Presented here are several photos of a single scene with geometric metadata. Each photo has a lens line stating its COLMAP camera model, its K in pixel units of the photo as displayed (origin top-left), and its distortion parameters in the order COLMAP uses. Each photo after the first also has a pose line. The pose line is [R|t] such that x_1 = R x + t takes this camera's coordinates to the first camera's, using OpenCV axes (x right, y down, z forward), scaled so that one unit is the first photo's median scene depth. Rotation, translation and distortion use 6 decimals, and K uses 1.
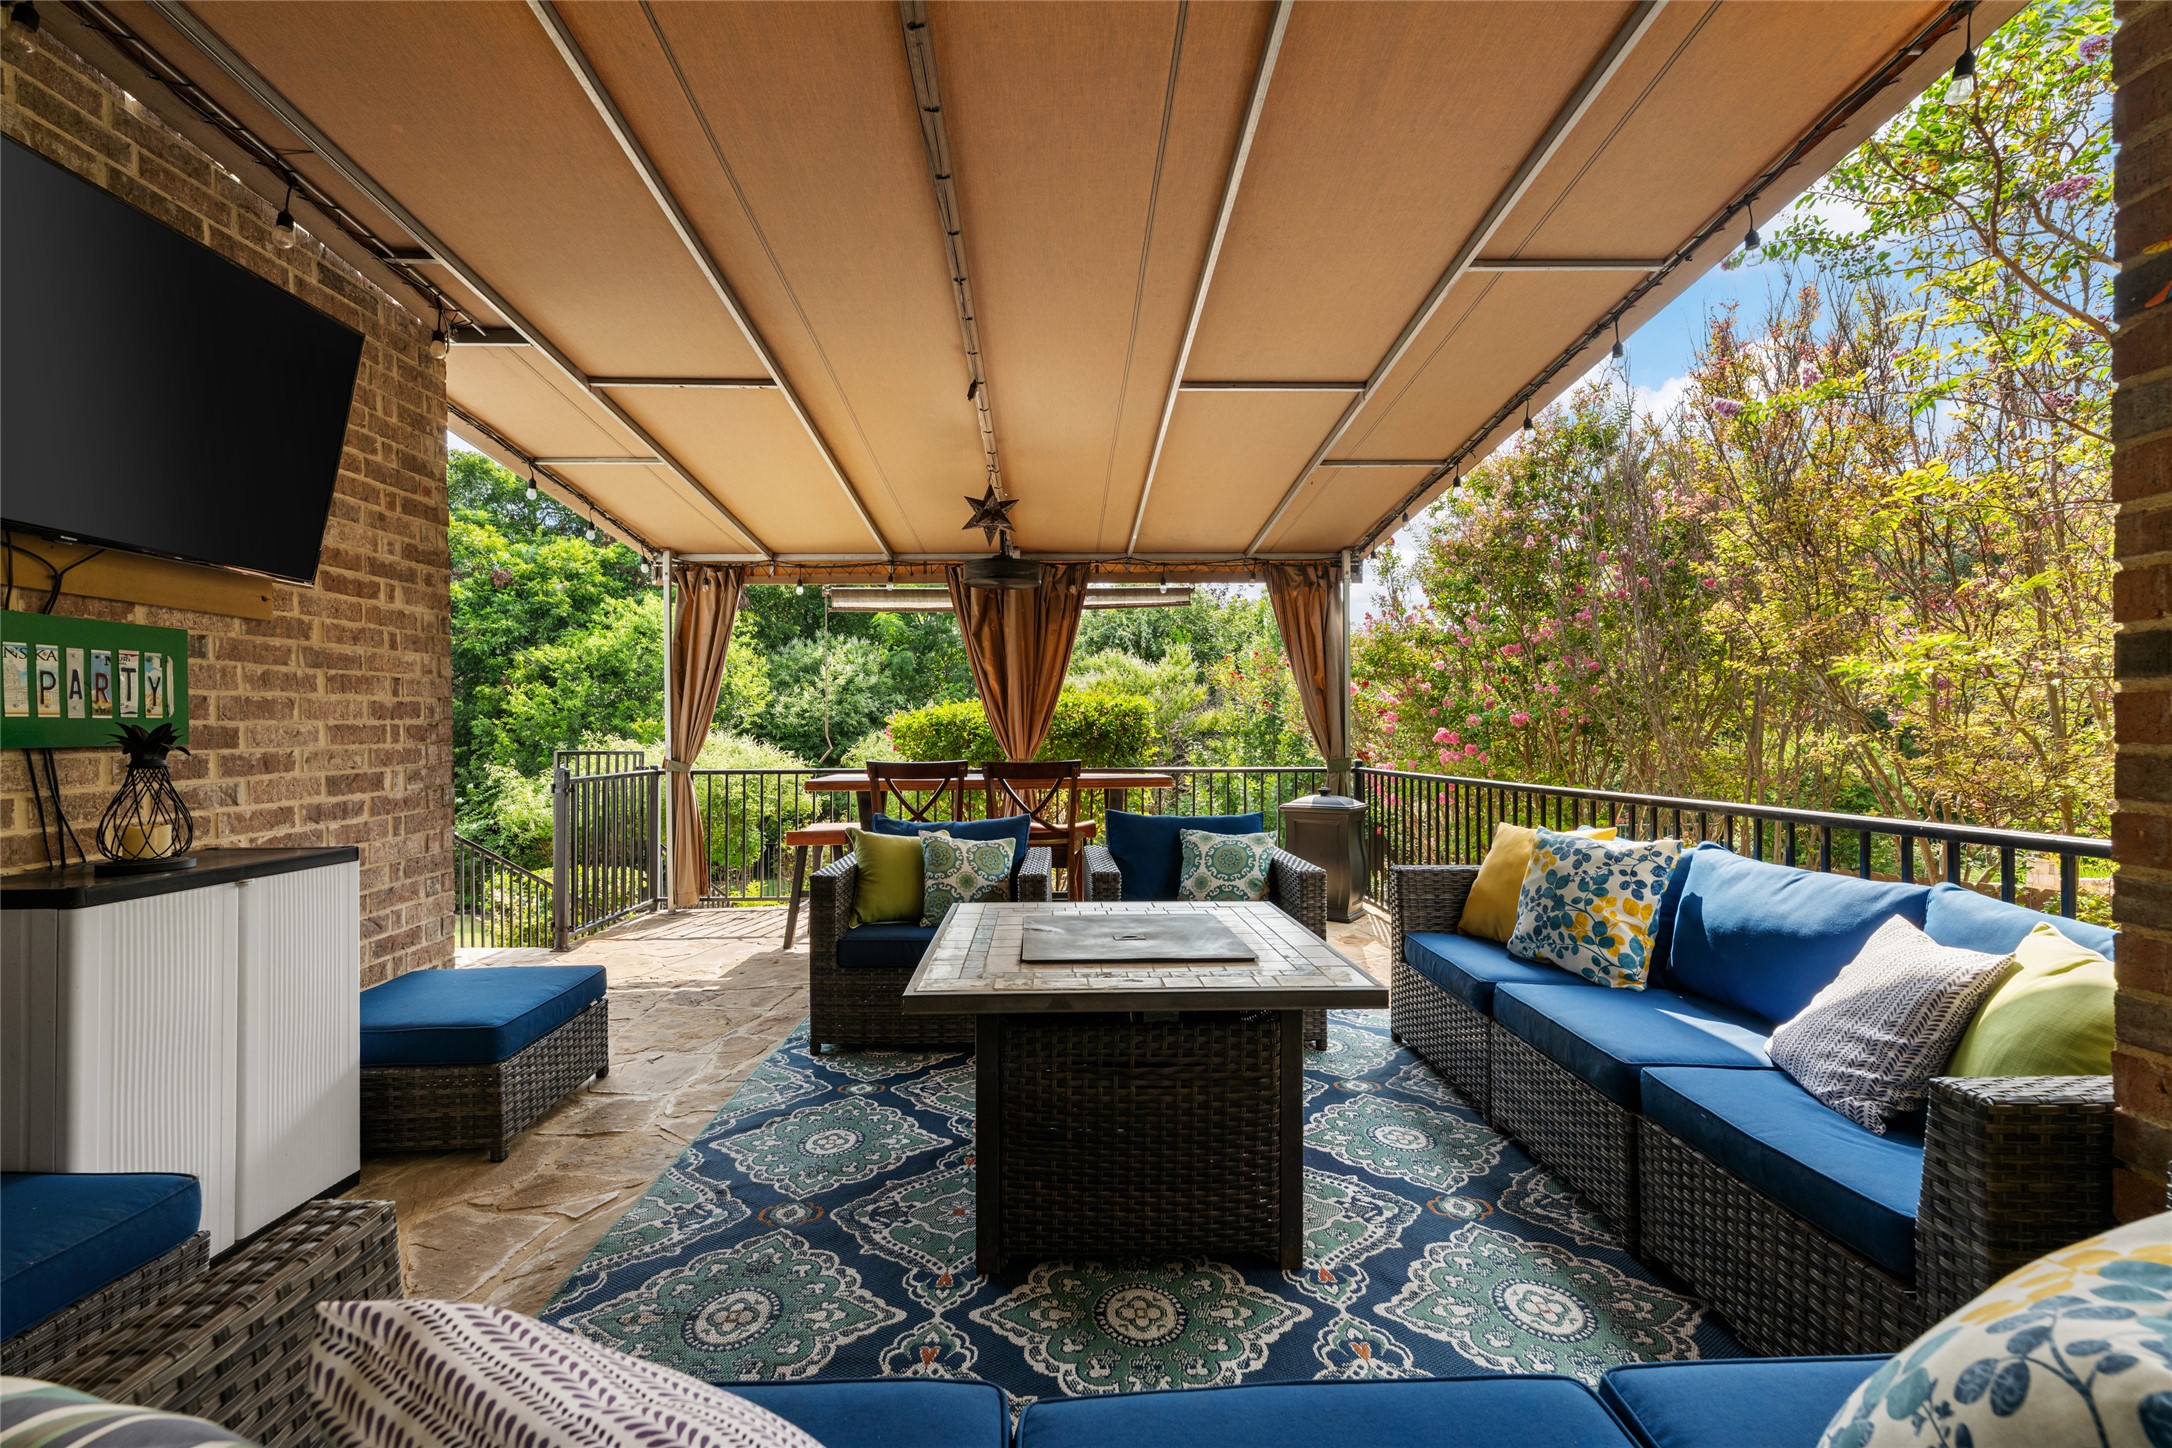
lens RADIAL K [[926.8, 0, 1086.0], [0, 926.8, 724.0], [0, 0, 1]] dist [0.001815, 0.000279]
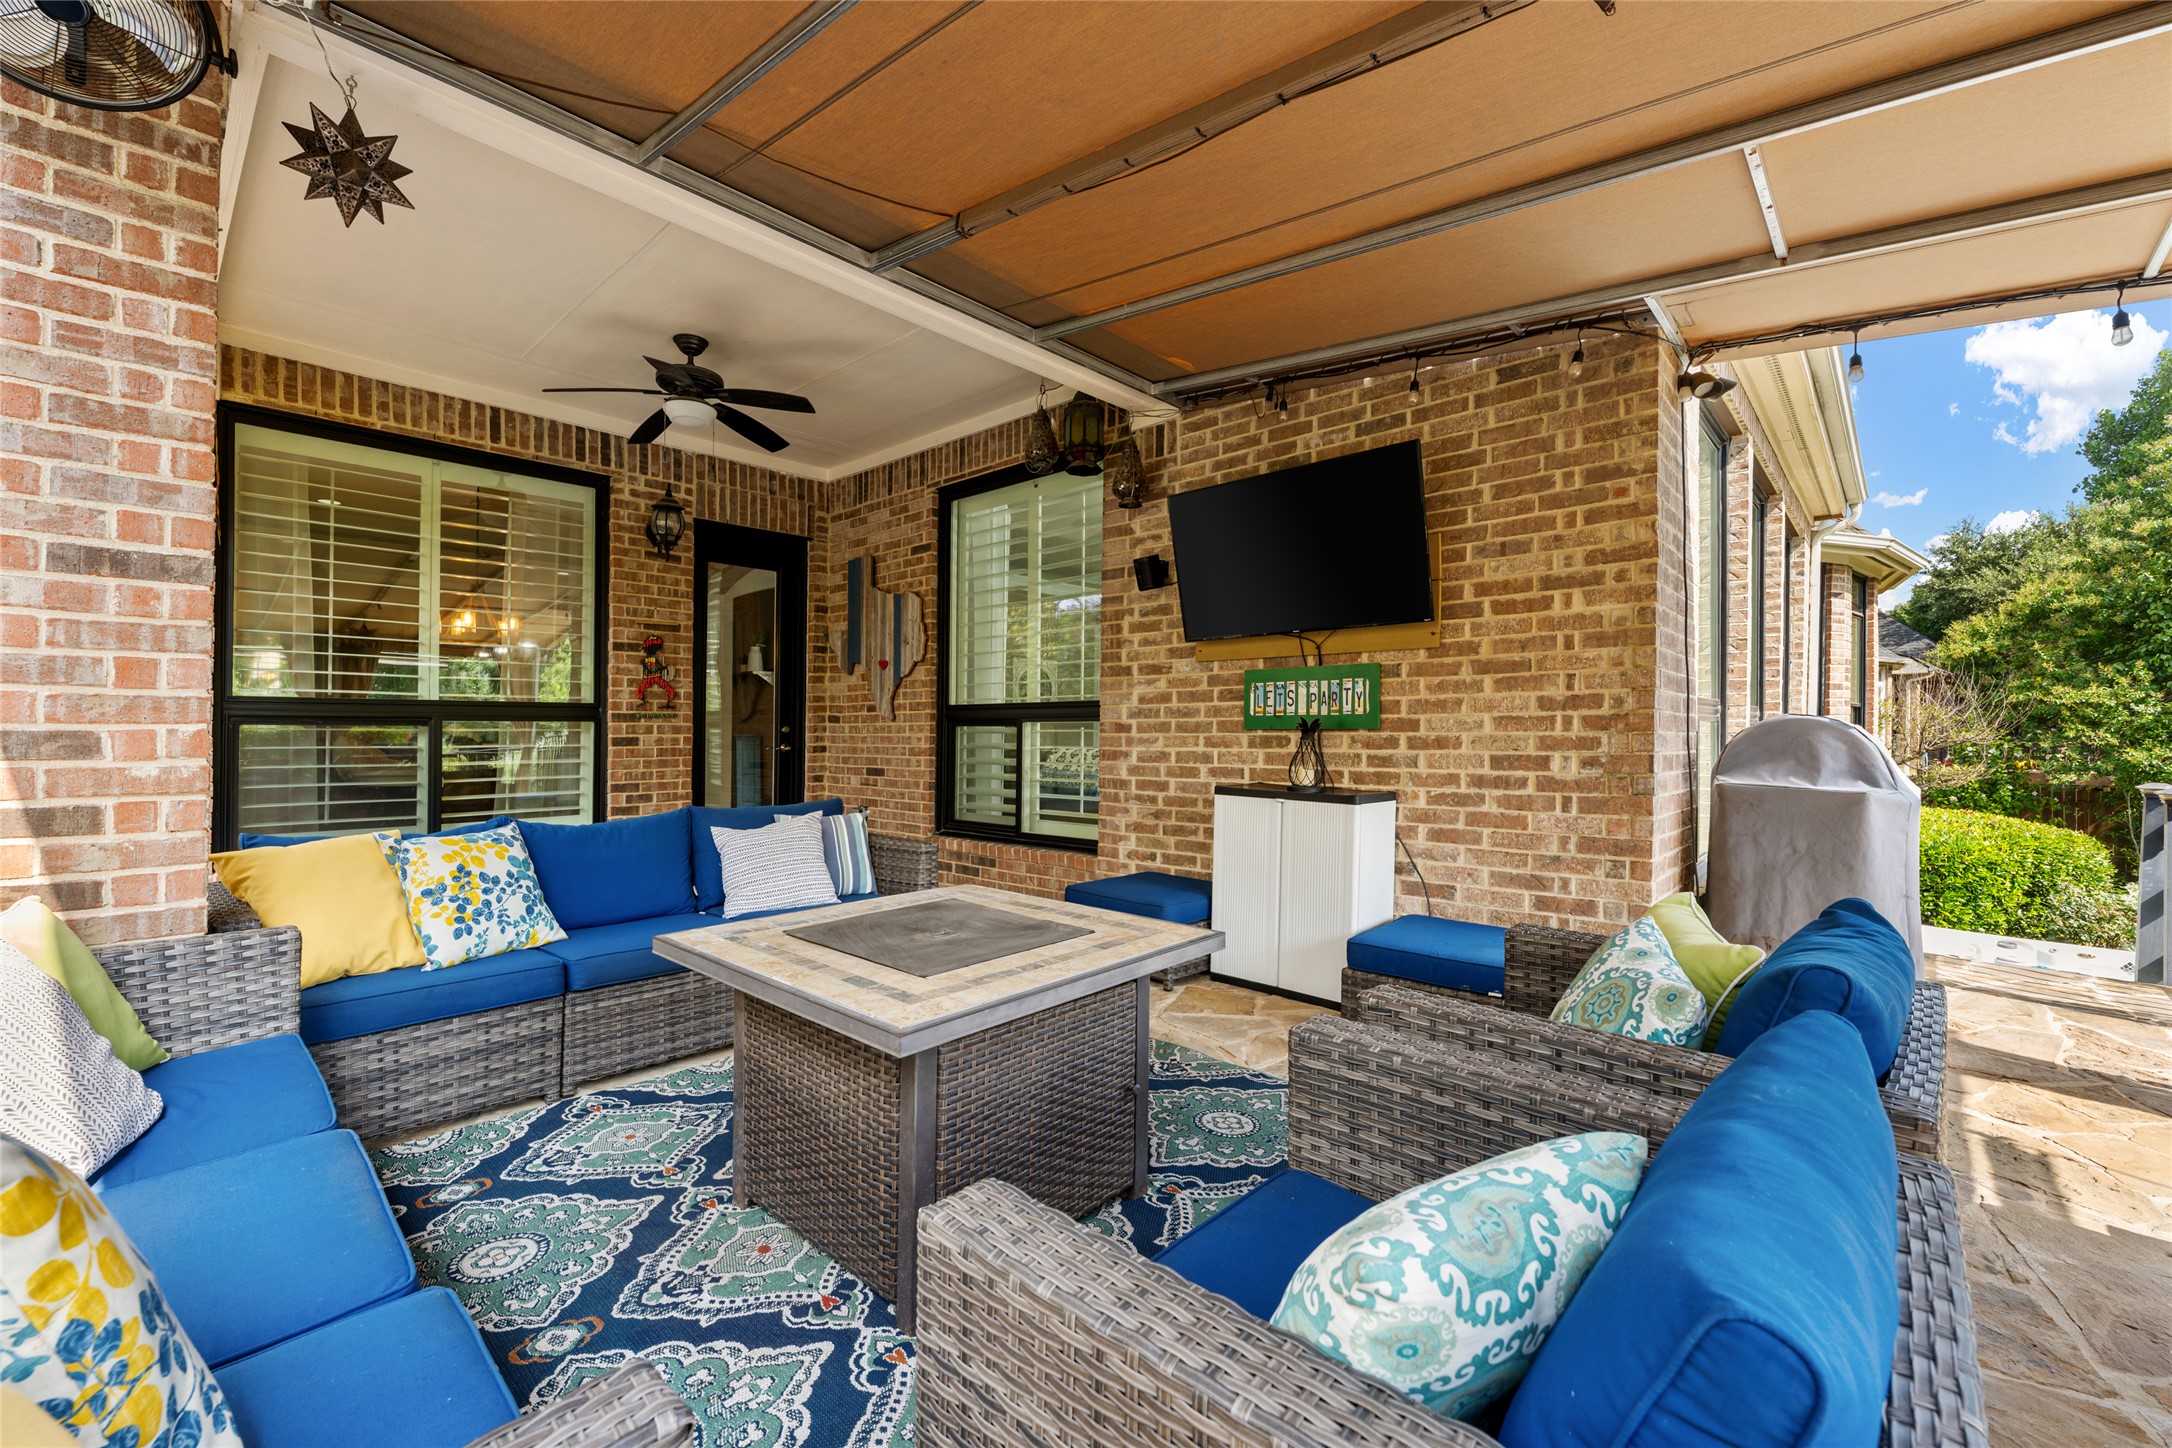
lens RADIAL K [[906.0, 0, 1077.8], [0, 906.0, 714.4], [0, 0, 1]] dist [-0.025728, 0.014562]
pose [[-0.715091, -0.009634, -0.698965, 0.548003], [0.003561, 0.999842, -0.017425, 0.020191], [0.699022, -0.014950, -0.714944, 1.628900]]
